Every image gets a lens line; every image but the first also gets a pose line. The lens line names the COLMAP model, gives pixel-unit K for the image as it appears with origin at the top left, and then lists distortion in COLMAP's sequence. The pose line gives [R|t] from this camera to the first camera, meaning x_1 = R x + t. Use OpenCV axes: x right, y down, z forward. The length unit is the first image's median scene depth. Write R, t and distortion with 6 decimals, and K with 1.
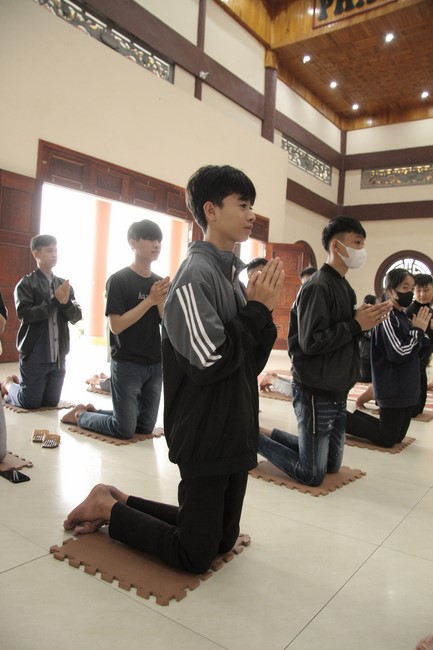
lens RADIAL K [[511.5, 0, 221.1], [0, 511.5, 308.1], [0, 0, 1]] dist [-0.166996, 0.194444]
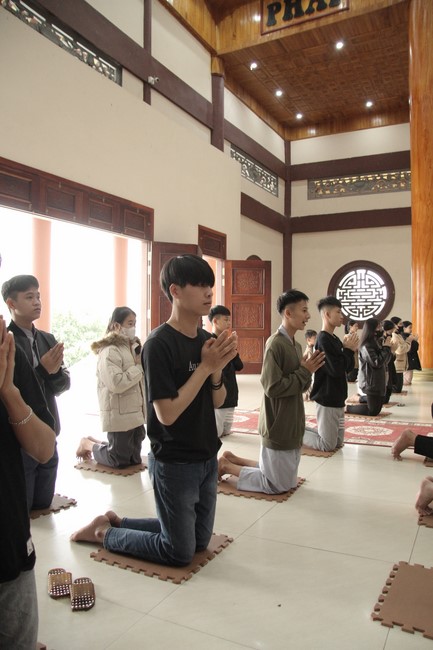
lens RADIAL K [[511.5, 0, 221.1], [0, 511.5, 308.1], [0, 0, 1]] dist [-0.166996, 0.194444]
pose [[0.987547, -0.050321, 0.149058, -0.060019], [0.053661, 0.998388, -0.018465, -0.023909], [-0.147888, 0.026234, 0.988656, 0.079298]]
